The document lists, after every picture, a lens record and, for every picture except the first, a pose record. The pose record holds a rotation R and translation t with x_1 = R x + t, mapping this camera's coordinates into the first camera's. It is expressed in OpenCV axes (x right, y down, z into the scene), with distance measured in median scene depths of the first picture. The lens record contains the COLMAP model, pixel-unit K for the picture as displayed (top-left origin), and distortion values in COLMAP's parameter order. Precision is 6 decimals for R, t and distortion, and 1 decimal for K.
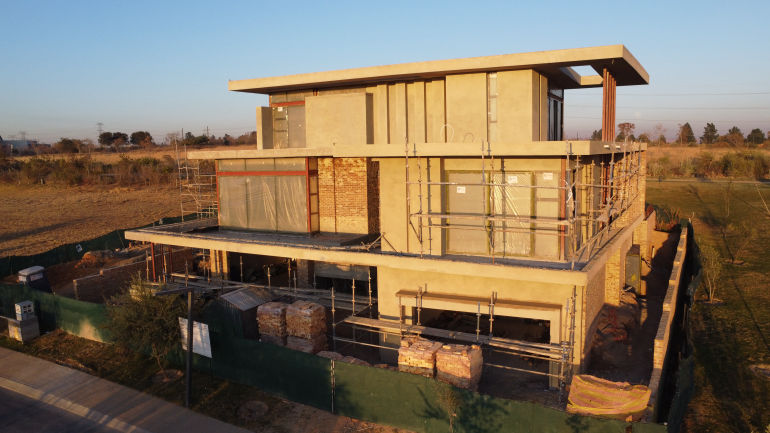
lens RADIAL K [[570.8, 0, 388.5], [0, 570.8, 217.5], [0, 0, 1]] dist [-0.103825, 0.142858]
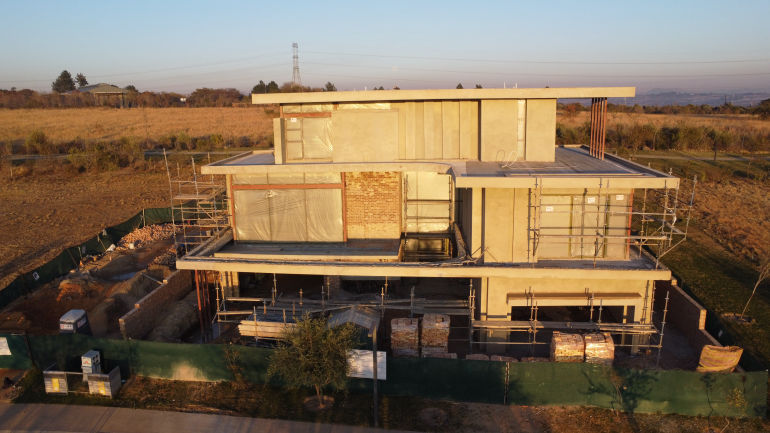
lens RADIAL K [[570.8, 0, 385.2], [0, 570.8, 217.8], [0, 0, 1]] dist [-0.103825, 0.142858]
pose [[0.921615, -0.077099, 0.380370, -0.688921], [0.046295, 0.994911, 0.089494, -0.159658], [-0.385334, -0.064870, 0.920494, -0.000535]]
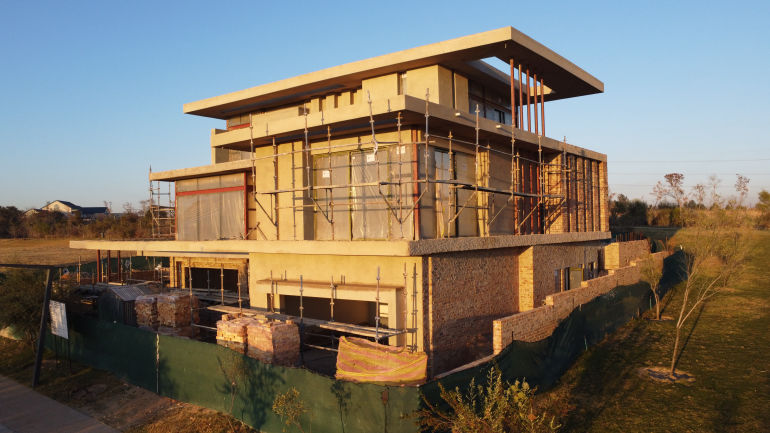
lens RADIAL K [[570.8, 0, 386.8], [0, 570.8, 218.6], [0, 0, 1]] dist [-0.103825, 0.142858]
pose [[0.987206, -0.002950, -0.159425, 0.387029], [-0.018656, 0.990825, -0.133858, 0.155579], [0.158357, 0.135120, 0.978093, 0.087443]]
